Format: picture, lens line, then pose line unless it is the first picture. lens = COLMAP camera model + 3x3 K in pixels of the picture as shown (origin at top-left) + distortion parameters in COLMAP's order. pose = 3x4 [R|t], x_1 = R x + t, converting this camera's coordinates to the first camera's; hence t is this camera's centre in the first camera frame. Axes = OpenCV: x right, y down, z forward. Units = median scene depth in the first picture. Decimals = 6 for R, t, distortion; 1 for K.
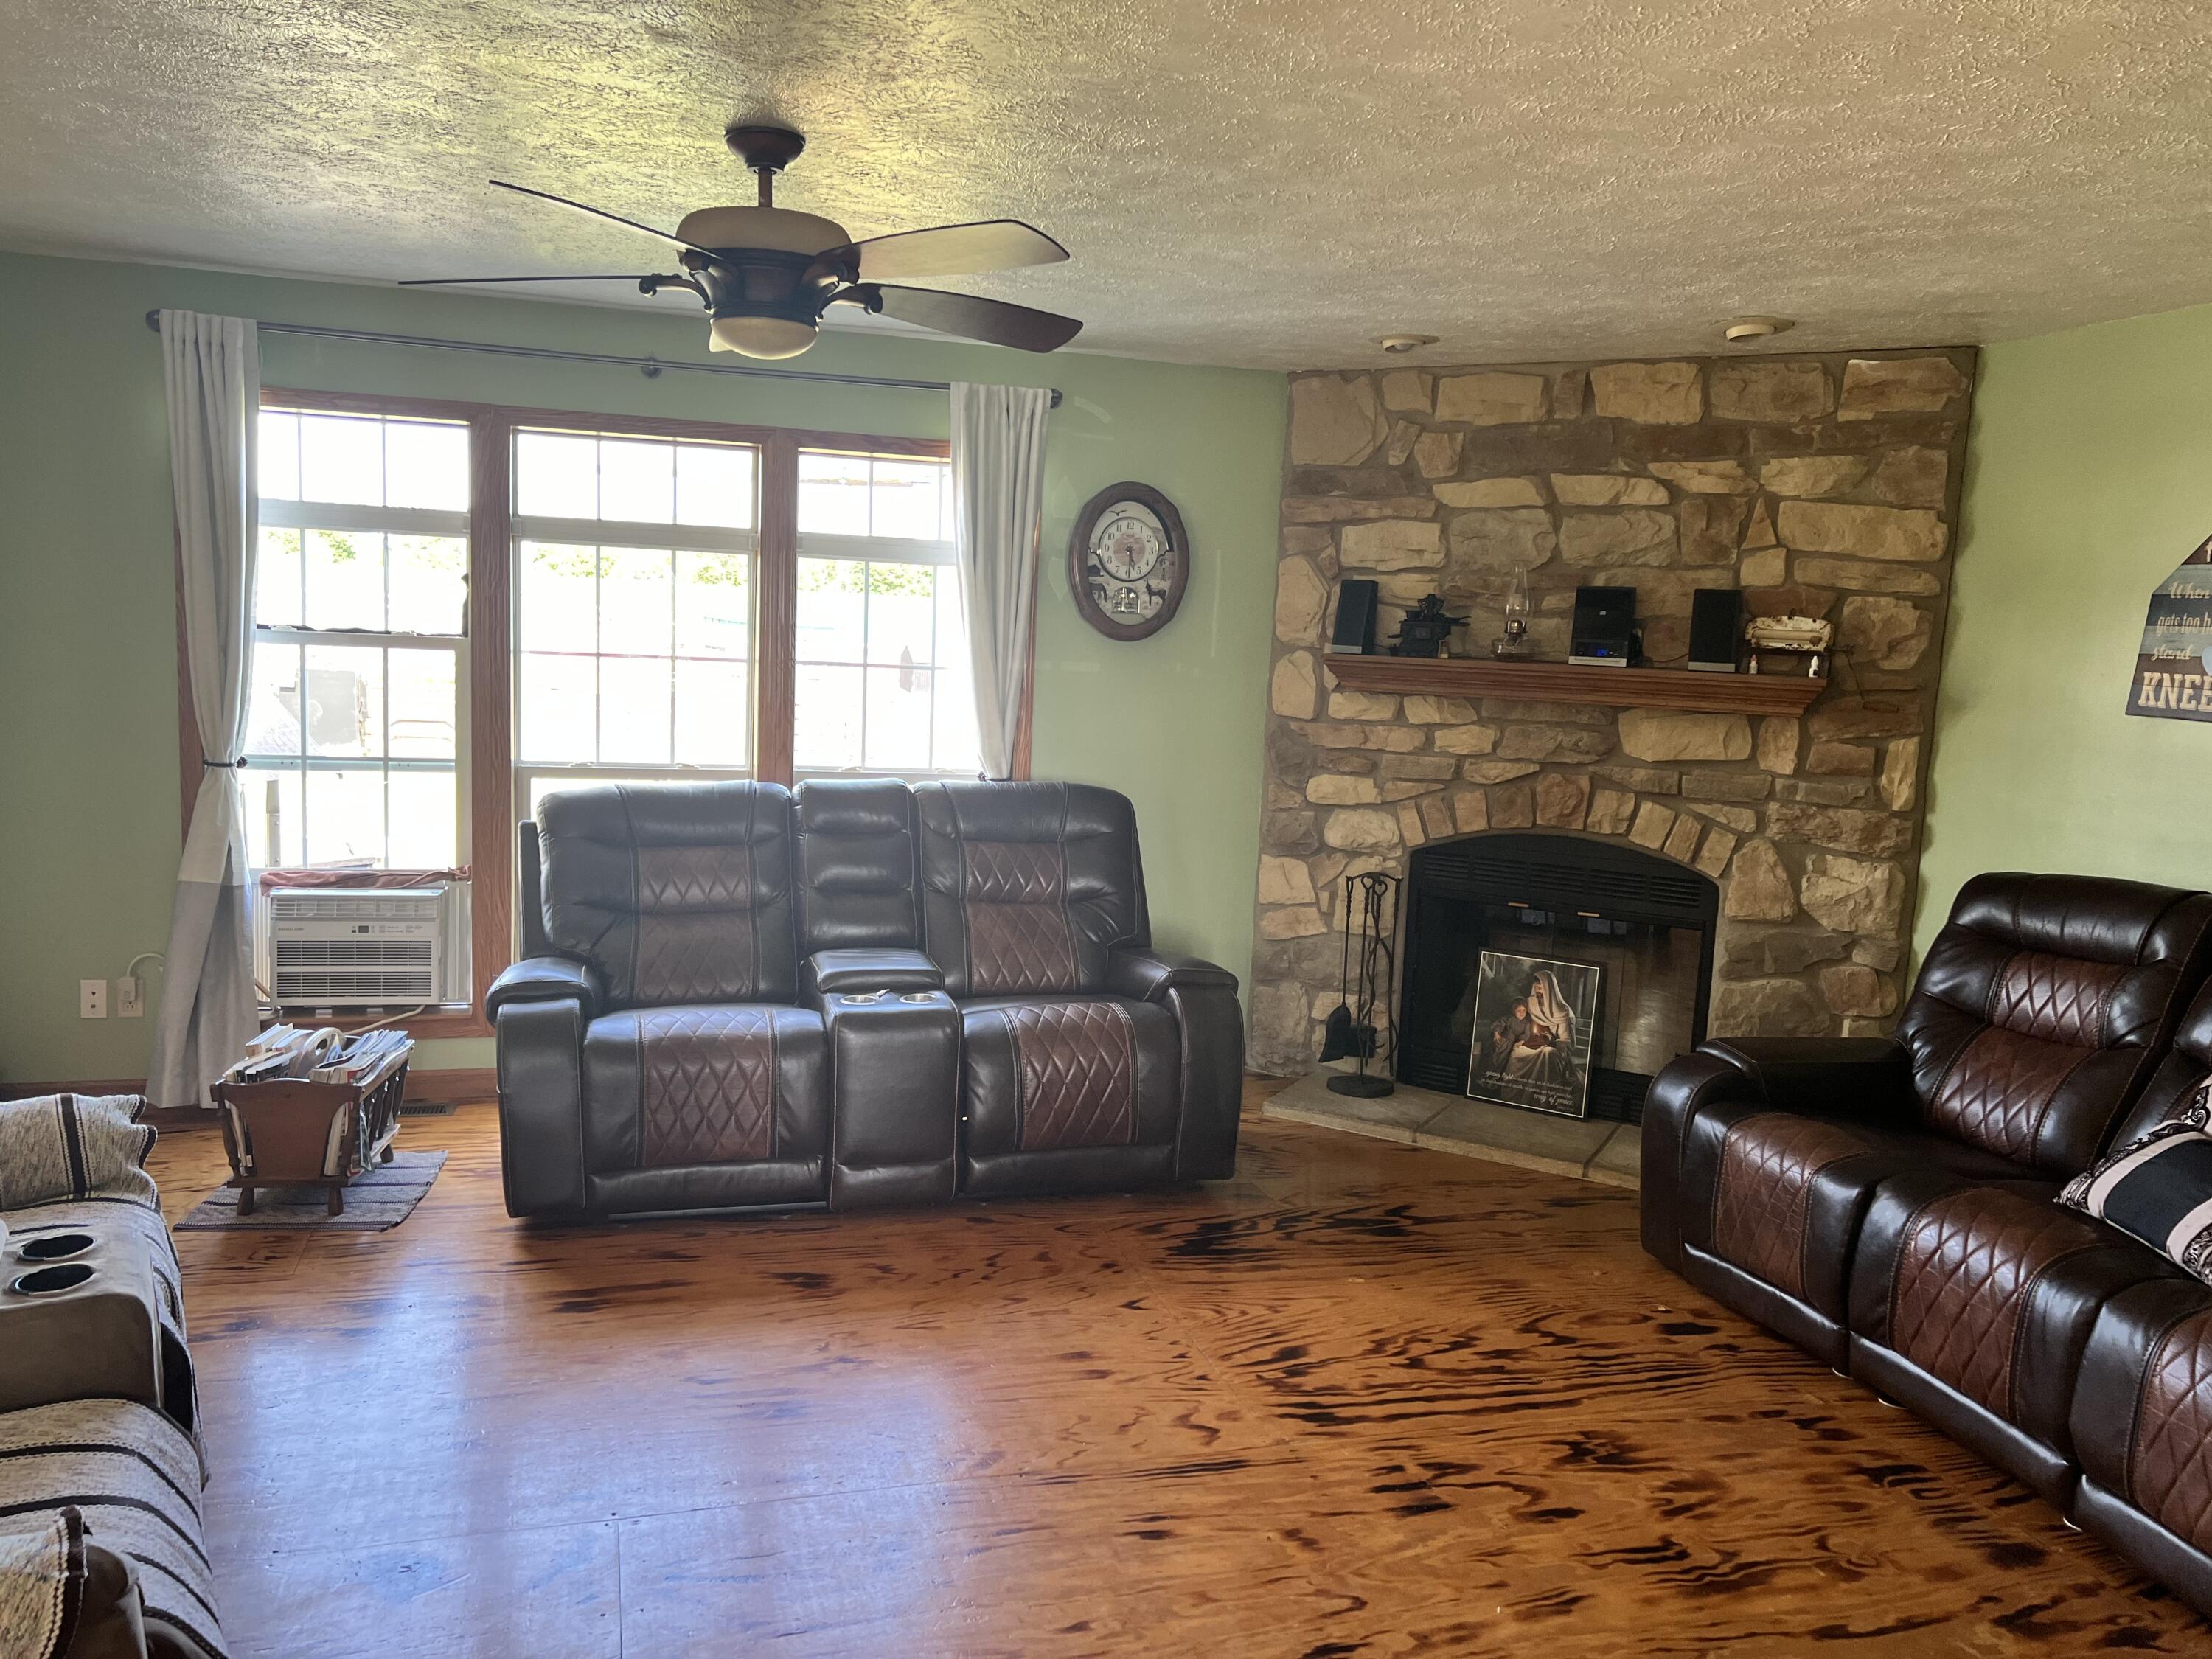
lens RADIAL K [[1700.4, 0, 1106.0], [0, 1700.4, 829.5], [0, 0, 1]] dist [0.006570, -0.039492]
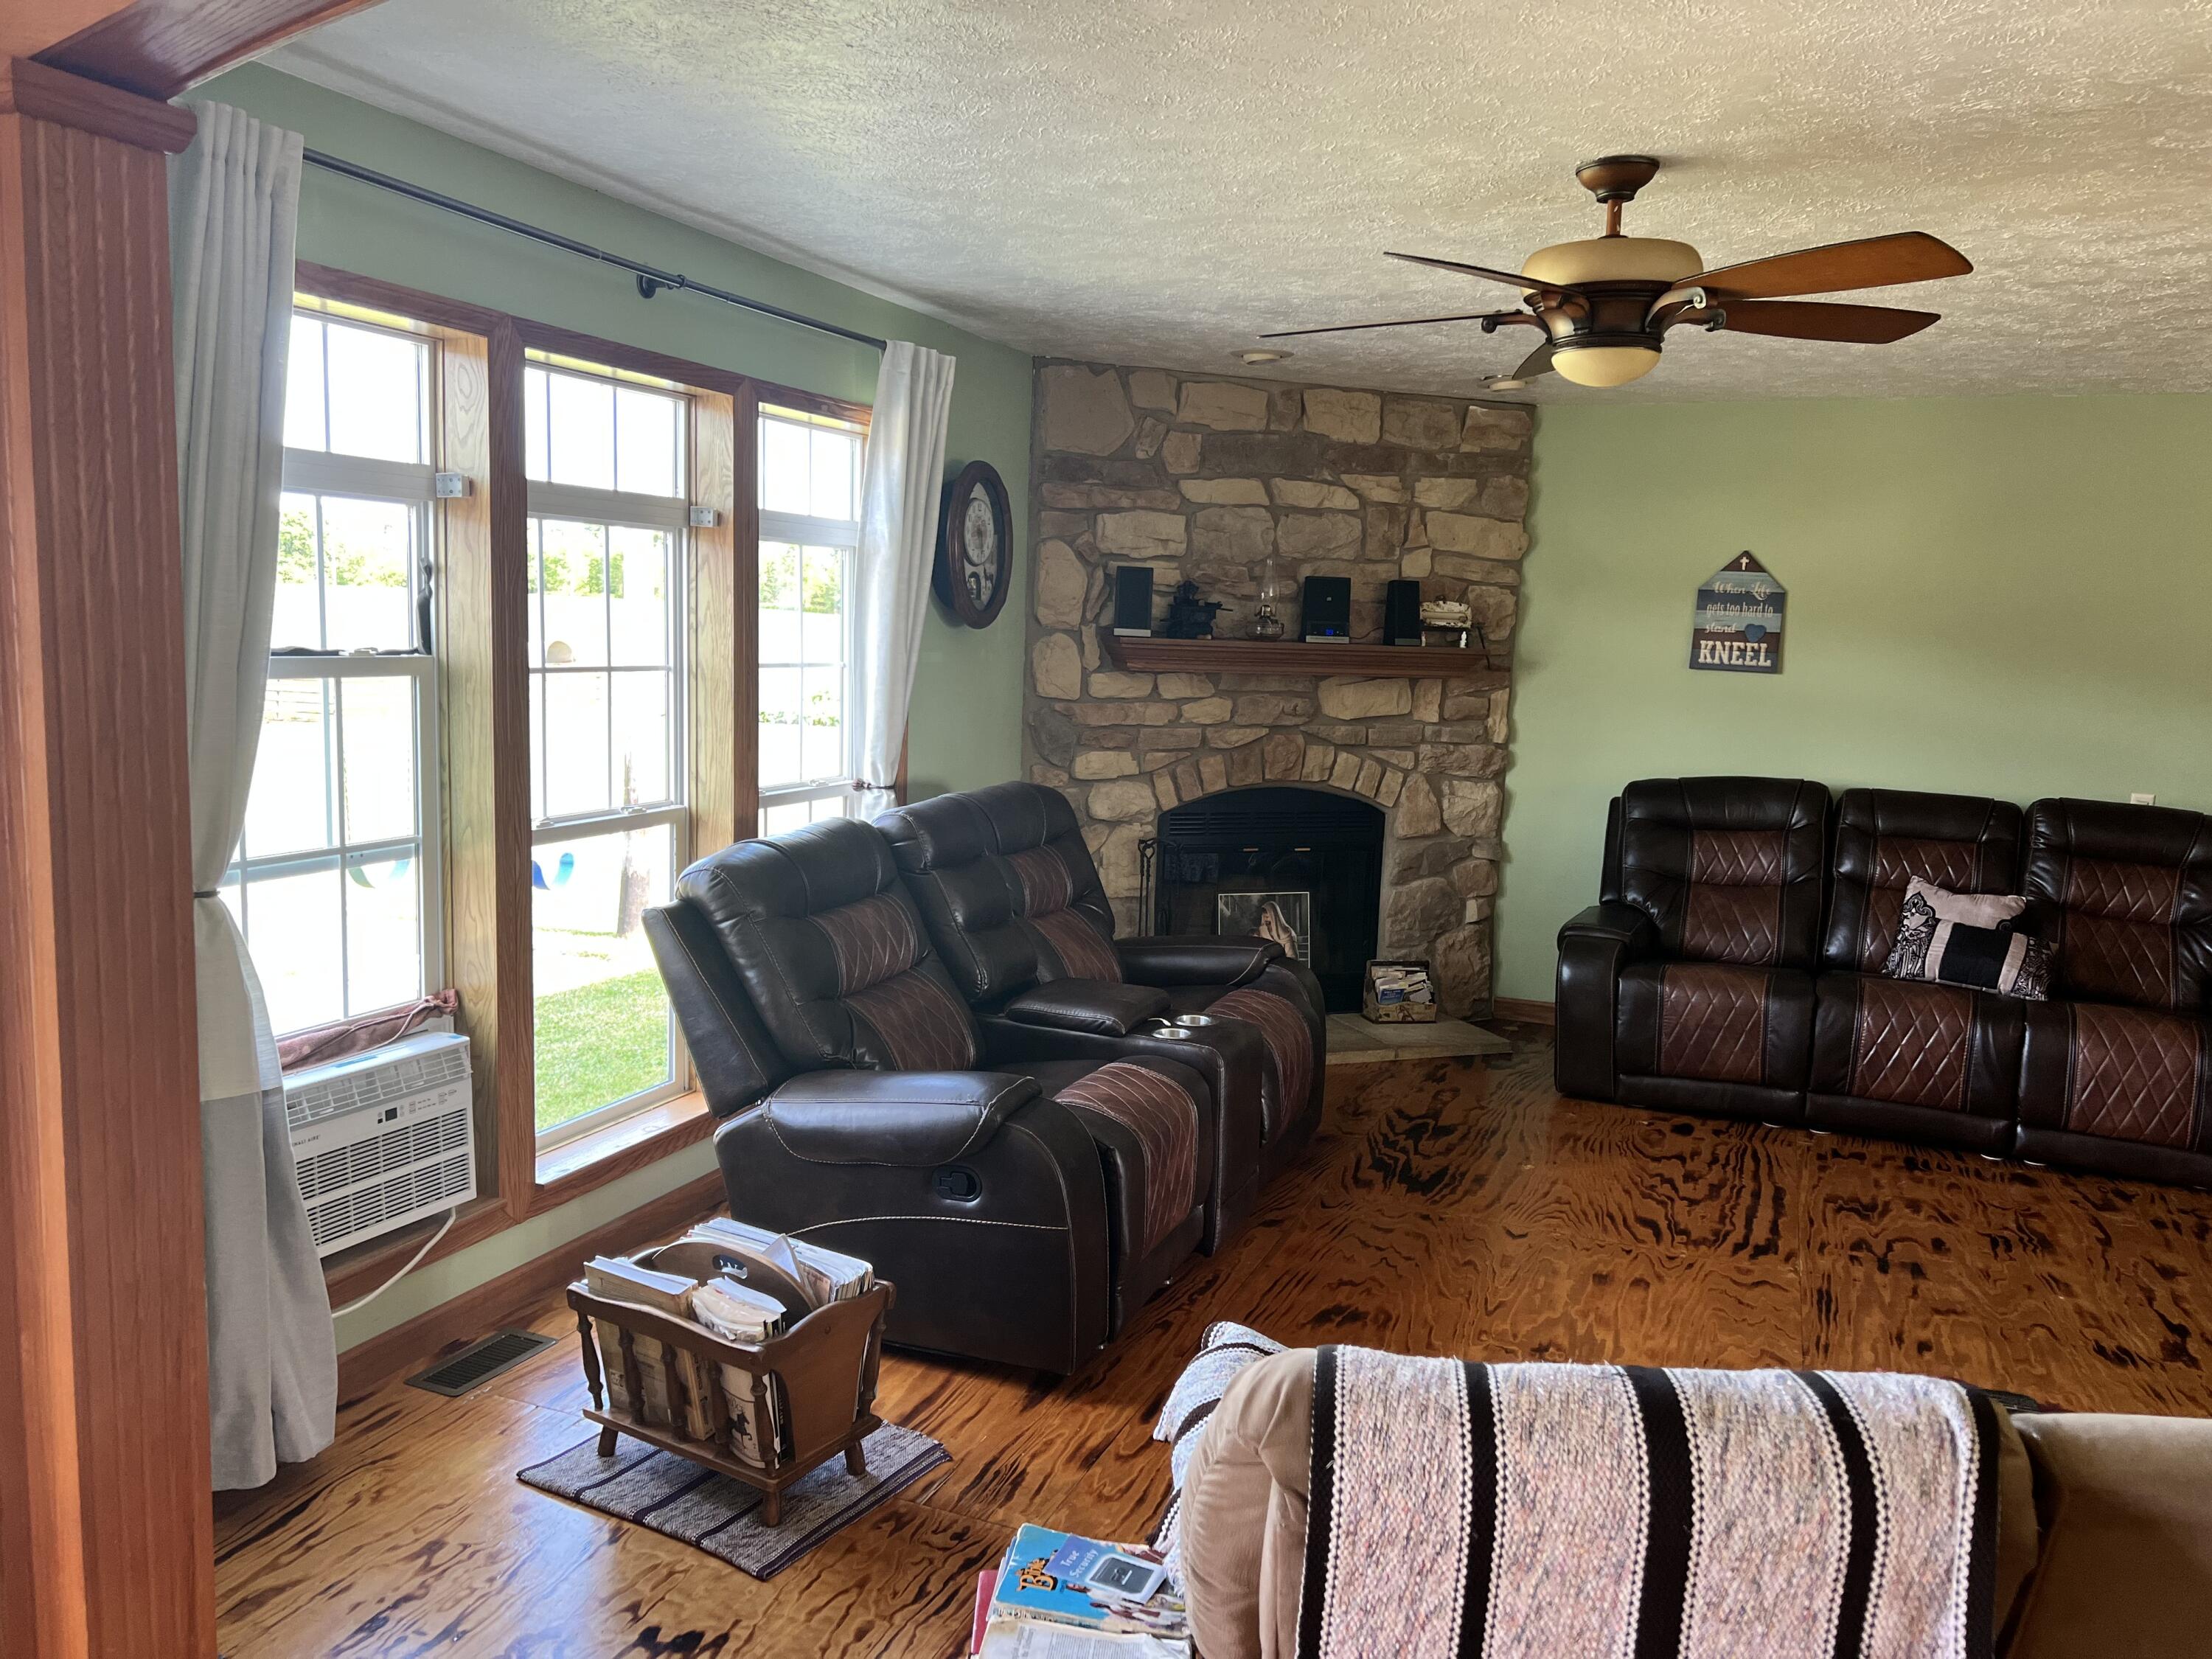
lens RADIAL K [[1681.2, 0, 1106.0], [0, 1681.2, 829.5], [0, 0, 1]] dist [0.081693, -0.133115]
pose [[0.606059, -0.120951, 0.786170, -0.771385], [0.082557, 0.992598, 0.089066, -0.085631], [-0.791124, 0.010925, 0.611559, 0.401332]]
